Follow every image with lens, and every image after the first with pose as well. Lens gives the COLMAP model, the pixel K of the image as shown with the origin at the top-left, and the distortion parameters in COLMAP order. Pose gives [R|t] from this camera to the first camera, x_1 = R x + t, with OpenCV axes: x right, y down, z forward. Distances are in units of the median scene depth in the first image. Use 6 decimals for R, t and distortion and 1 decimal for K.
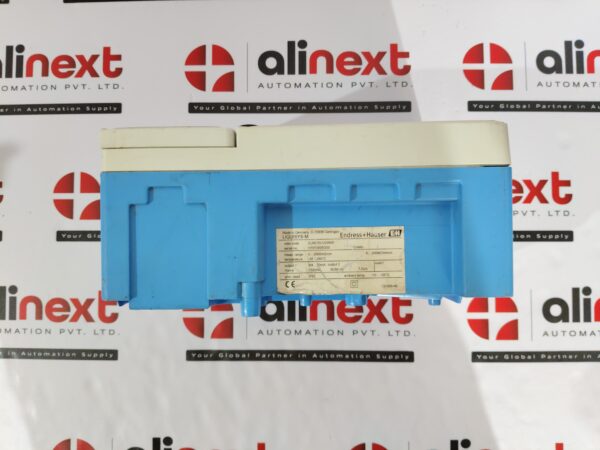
lens RADIAL K [[442.4, 0, 300.0], [0, 442.4, 225.0], [0, 0, 1]] dist [0.001480, -0.041262]
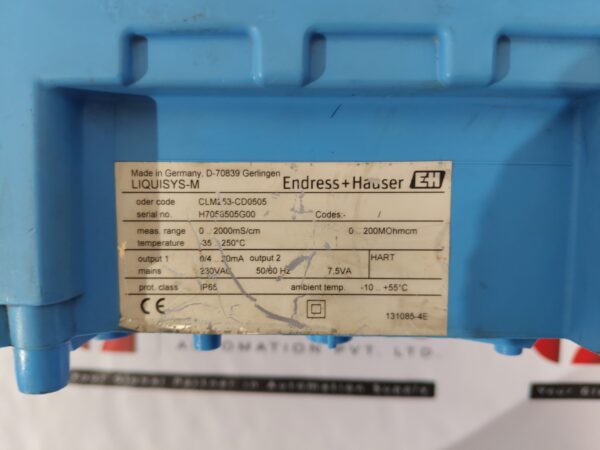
lens RADIAL K [[463.6, 0, 300.0], [0, 463.6, 225.0], [0, 0, 1]] dist [0.099723, -0.387701]
pose [[0.999788, 0.020202, -0.004078, 0.108138], [-0.019668, 0.994369, 0.104135, 0.017294], [0.006159, -0.104033, 0.994555, 0.597903]]
